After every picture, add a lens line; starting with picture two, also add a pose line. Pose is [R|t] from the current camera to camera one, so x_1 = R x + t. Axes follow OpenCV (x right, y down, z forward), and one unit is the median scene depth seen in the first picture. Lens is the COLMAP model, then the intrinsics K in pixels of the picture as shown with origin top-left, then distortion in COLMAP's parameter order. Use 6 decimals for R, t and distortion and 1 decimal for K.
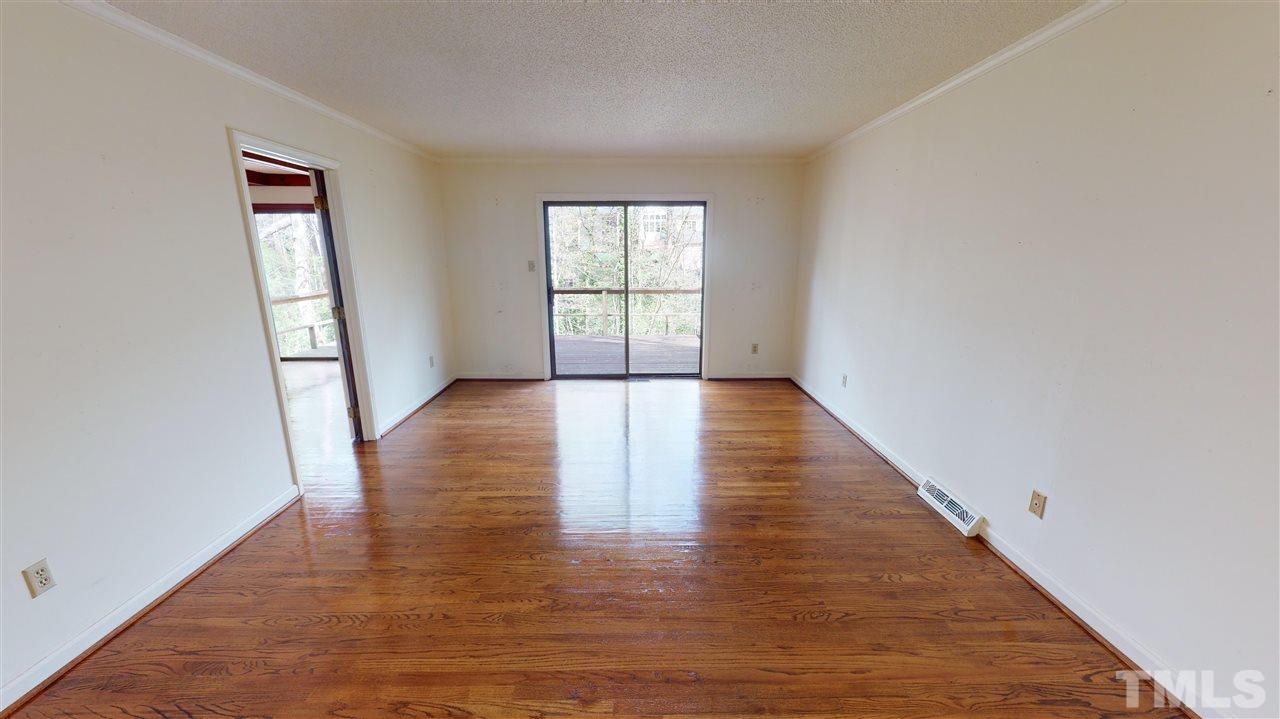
lens RADIAL K [[468.2, 0, 640.0], [0, 468.2, 362.4], [0, 0, 1]] dist [-0.000551, 0.000175]
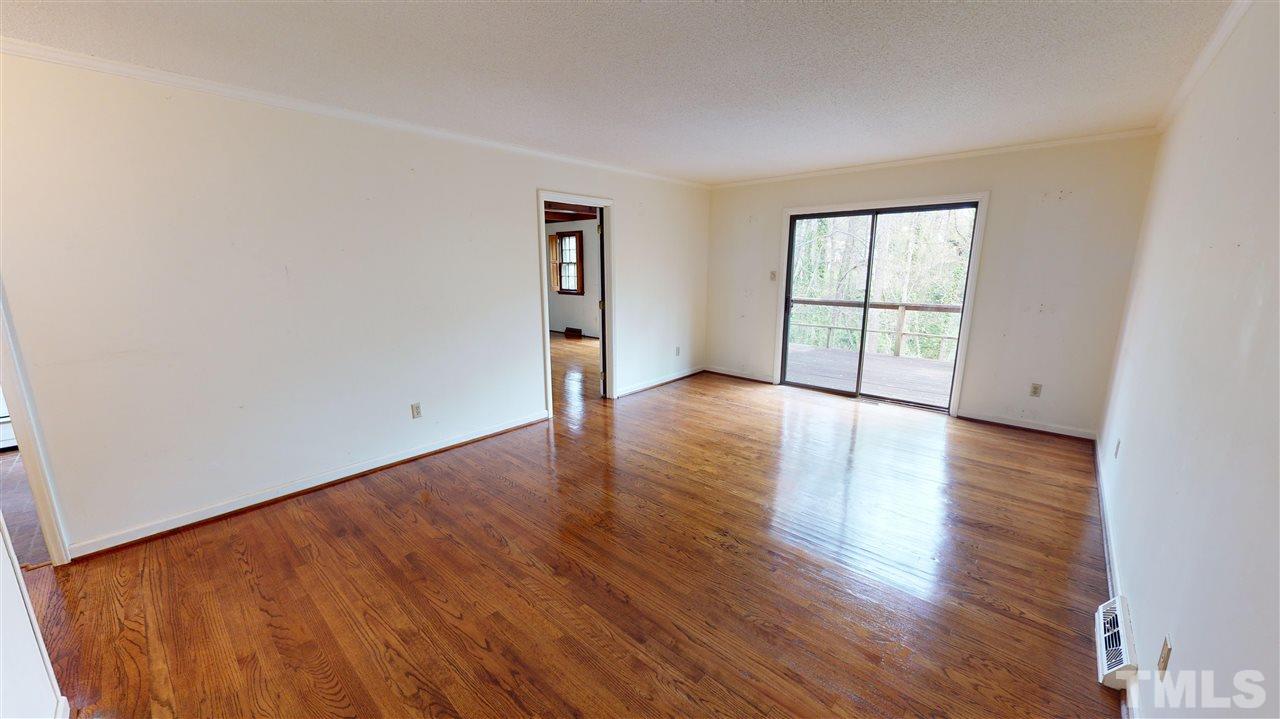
lens RADIAL K [[468.2, 0, 640.0], [0, 468.2, 362.4], [0, 0, 1]] dist [-0.000551, 0.000175]
pose [[0.732751, 0.139889, -0.665964, 0.292211], [-0.156138, 0.987095, 0.035548, -0.000863], [0.662342, 0.077934, 0.745137, 0.014610]]
